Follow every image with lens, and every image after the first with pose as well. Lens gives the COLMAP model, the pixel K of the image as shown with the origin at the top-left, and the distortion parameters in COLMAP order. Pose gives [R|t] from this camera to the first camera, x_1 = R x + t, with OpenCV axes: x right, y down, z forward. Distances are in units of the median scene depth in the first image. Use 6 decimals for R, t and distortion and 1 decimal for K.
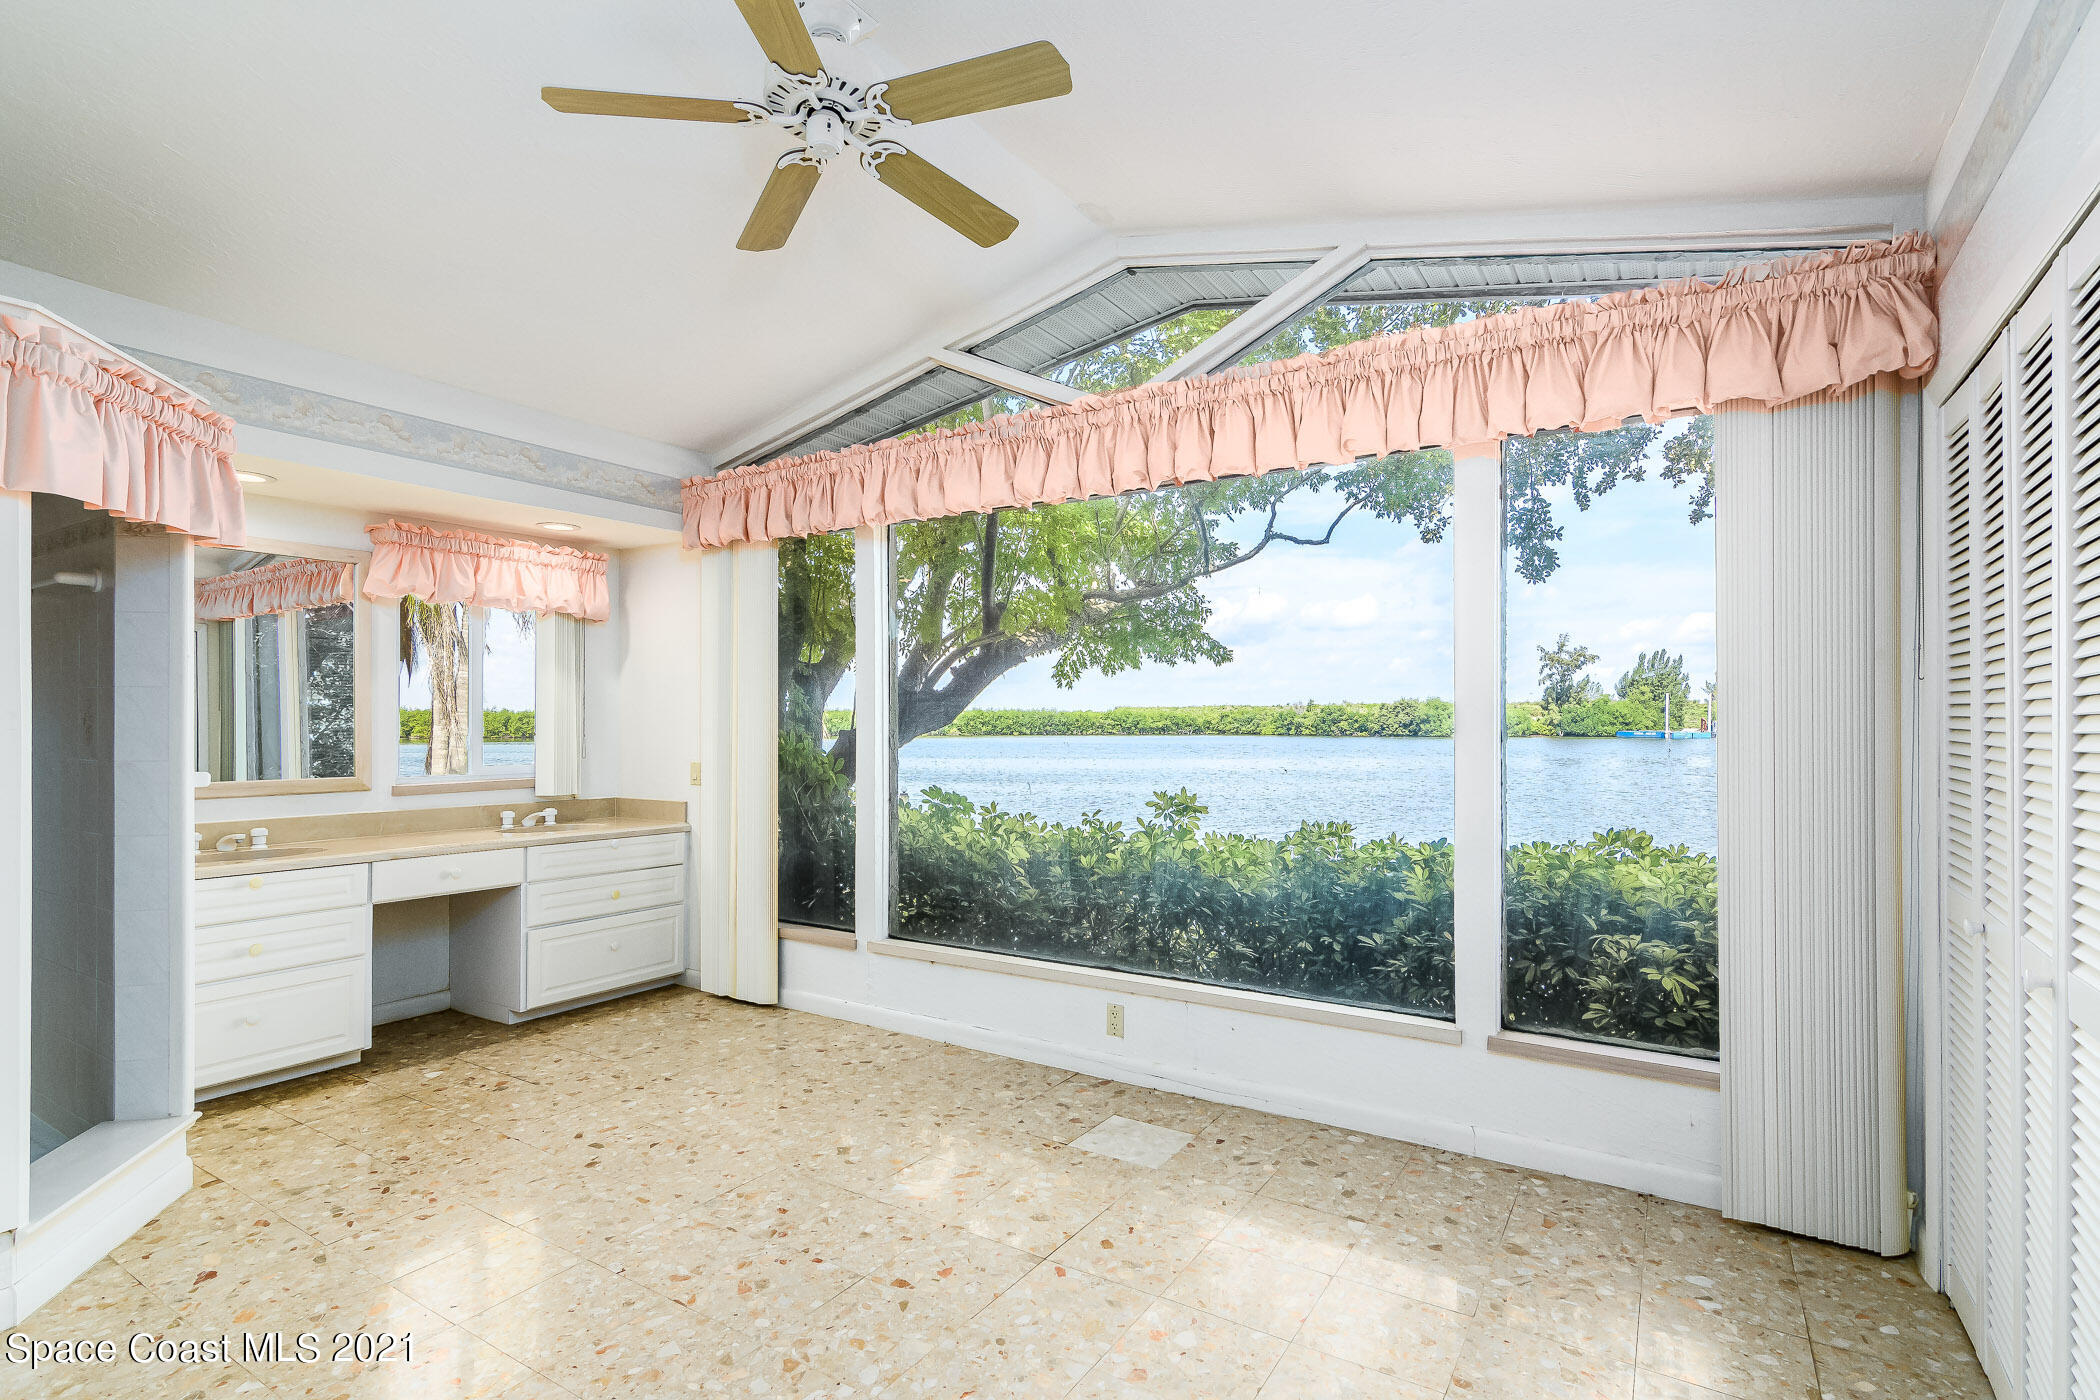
lens RADIAL K [[1013.1, 0, 1045.3], [0, 1013.1, 711.5], [0, 0, 1]] dist [0.005673, -0.000915]
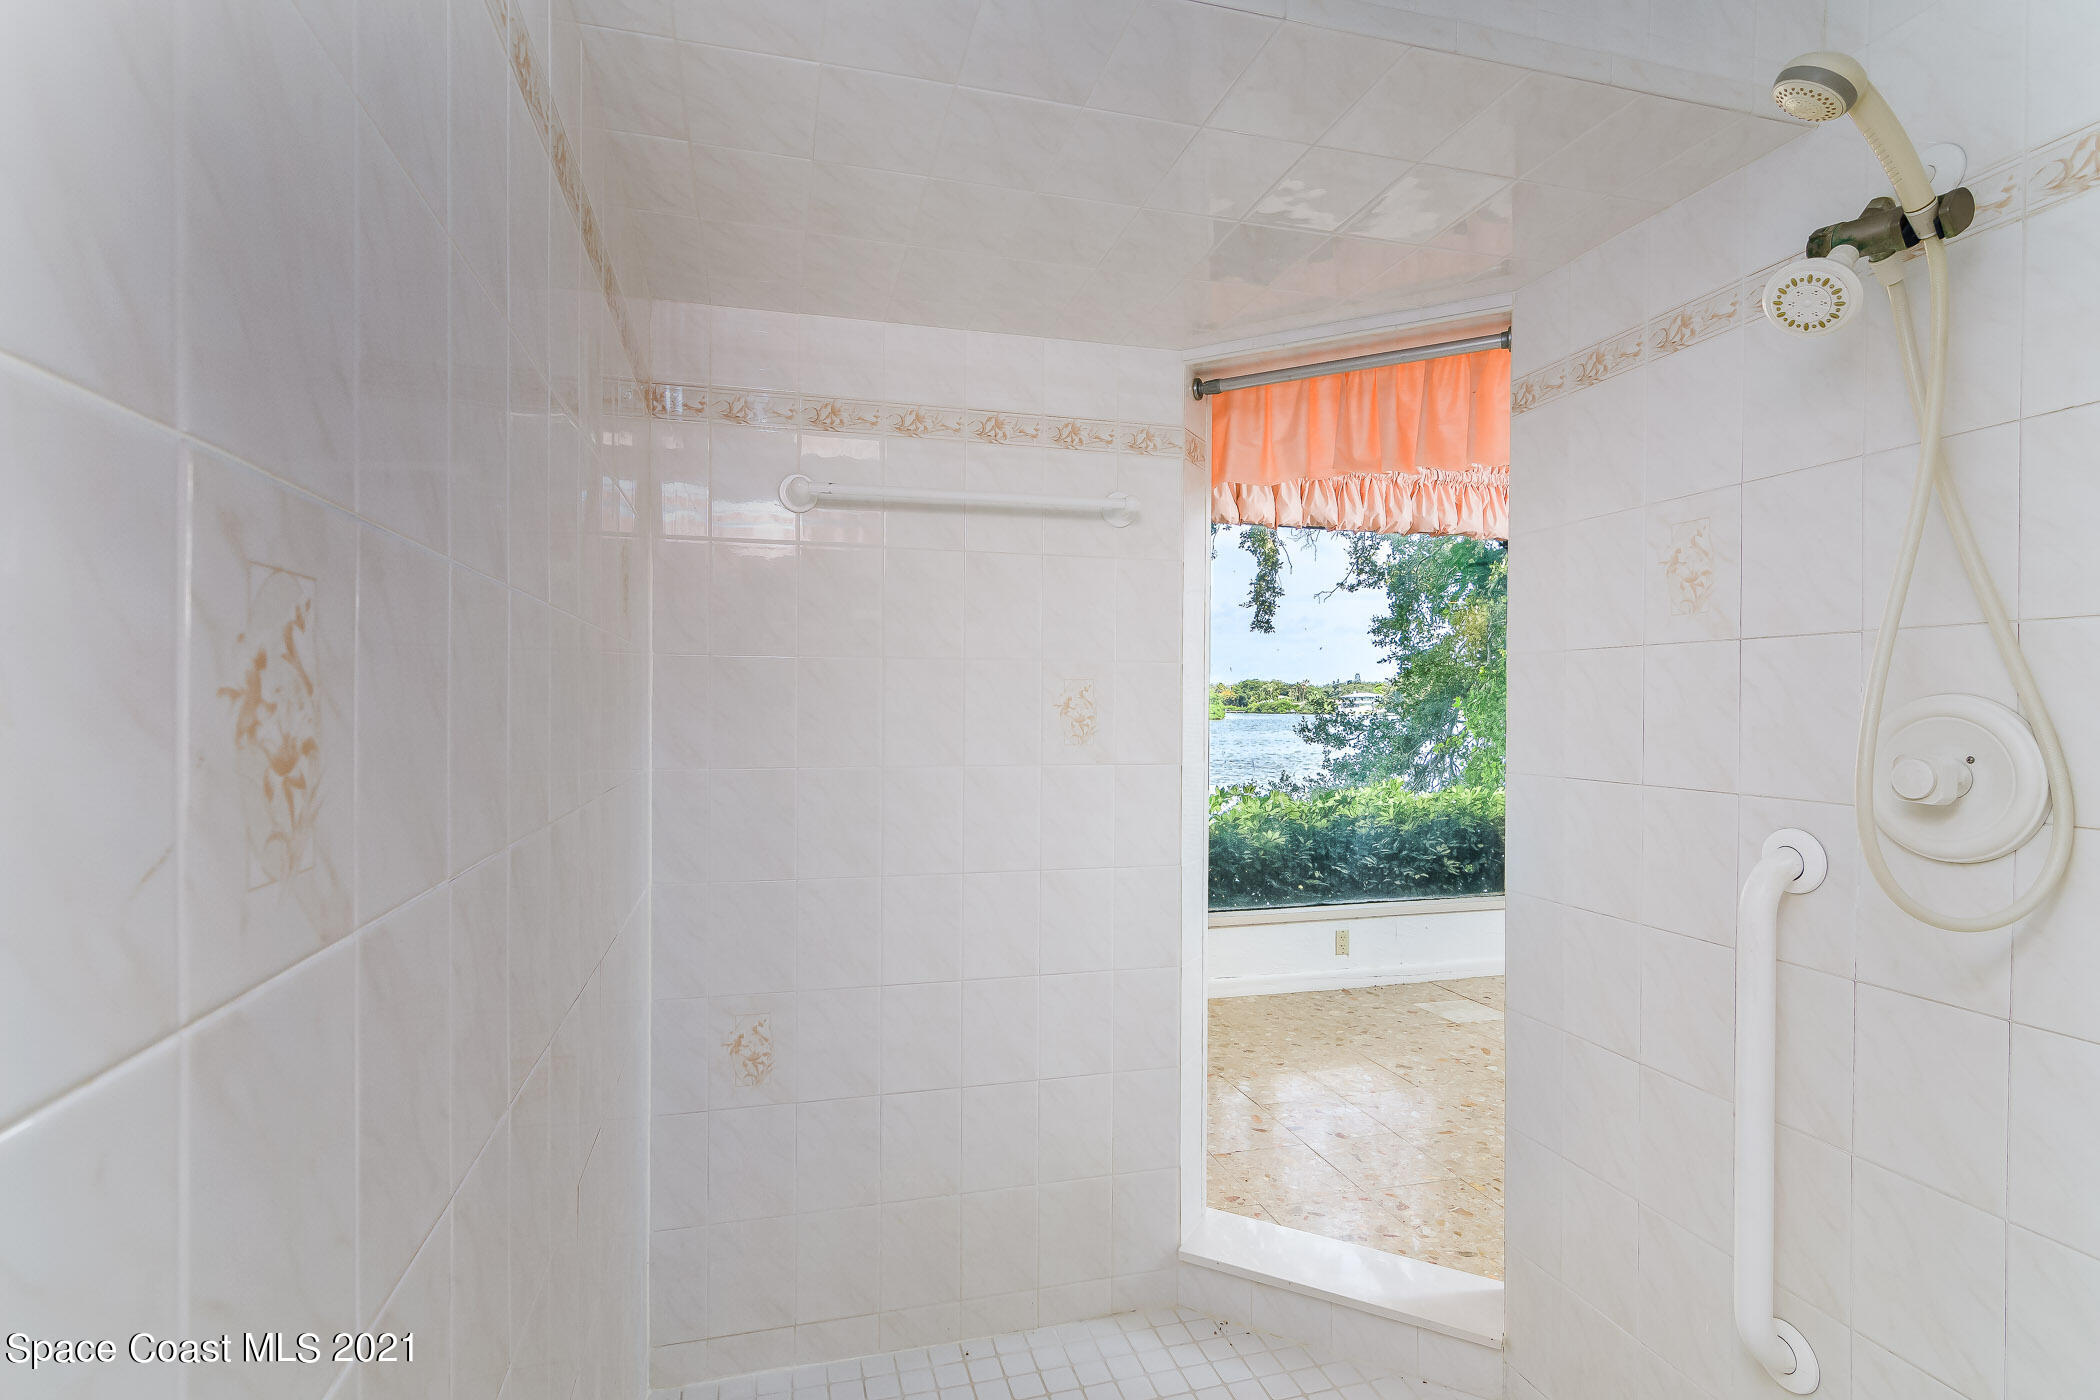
lens RADIAL K [[1013.1, 0, 1047.7], [0, 1013.1, 705.7], [0, 0, 1]] dist [0.005673, -0.000915]
pose [[0.679895, -0.001446, 0.733308, -0.574054], [-0.004075, 0.999975, 0.005750, 0.001146], [-0.733298, -0.006898, 0.679872, 0.210211]]
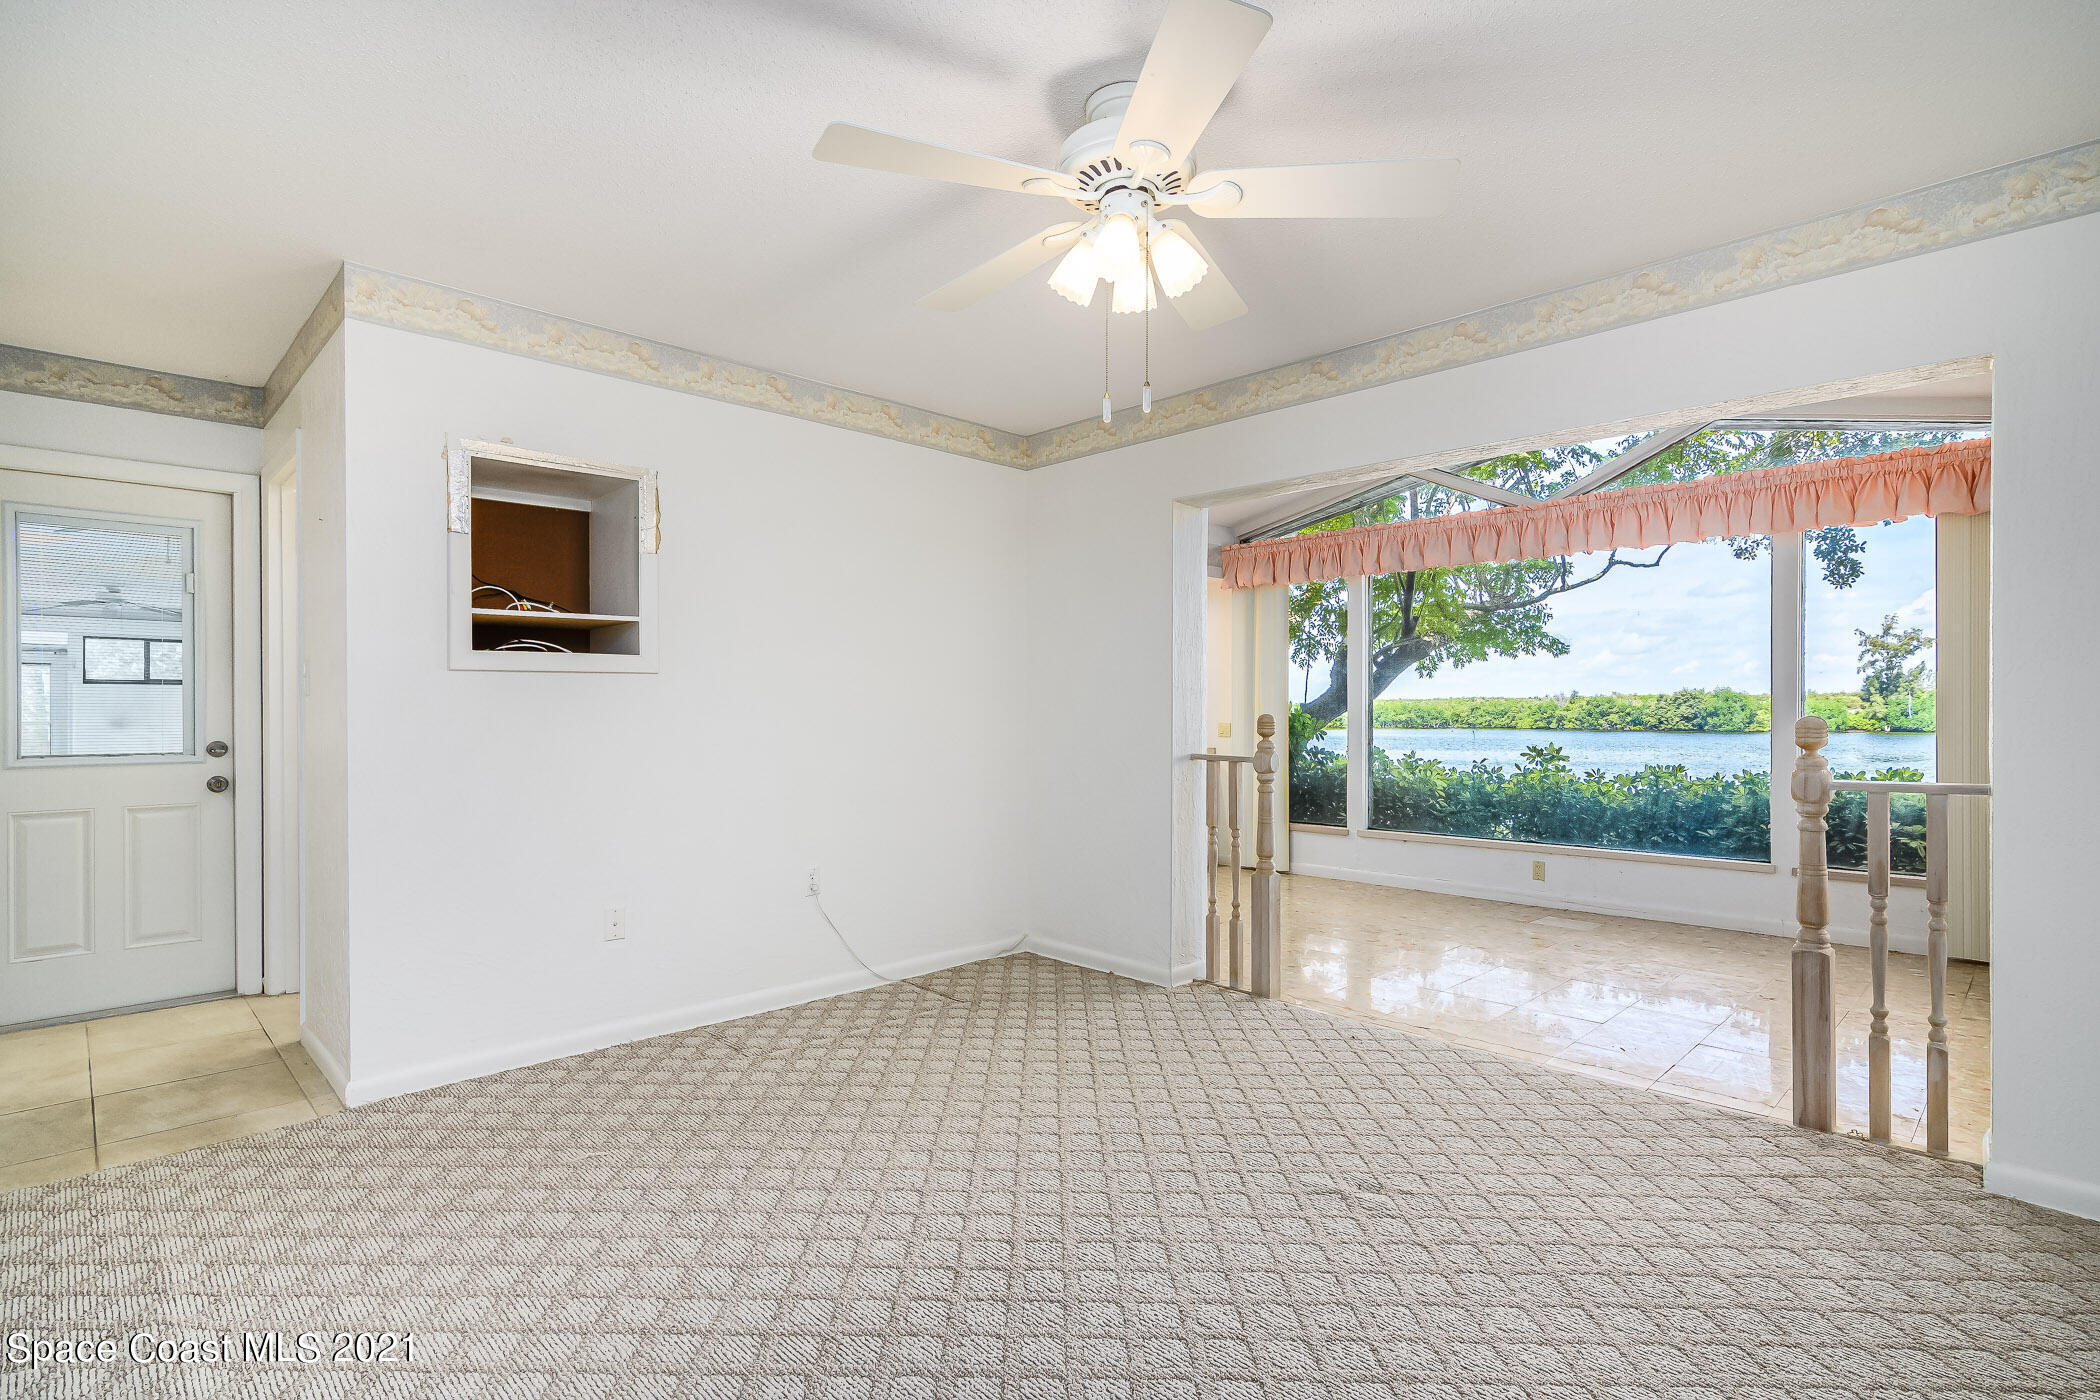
lens RADIAL K [[1013.1, 0, 1045.7], [0, 1013.1, 712.6], [0, 0, 1]] dist [0.005673, -0.000915]
pose [[0.975491, 0.000893, -0.220040, -0.184417], [0.000825, 0.999970, 0.007715, 0.015158], [0.220040, -0.007708, 0.975460, -0.420374]]
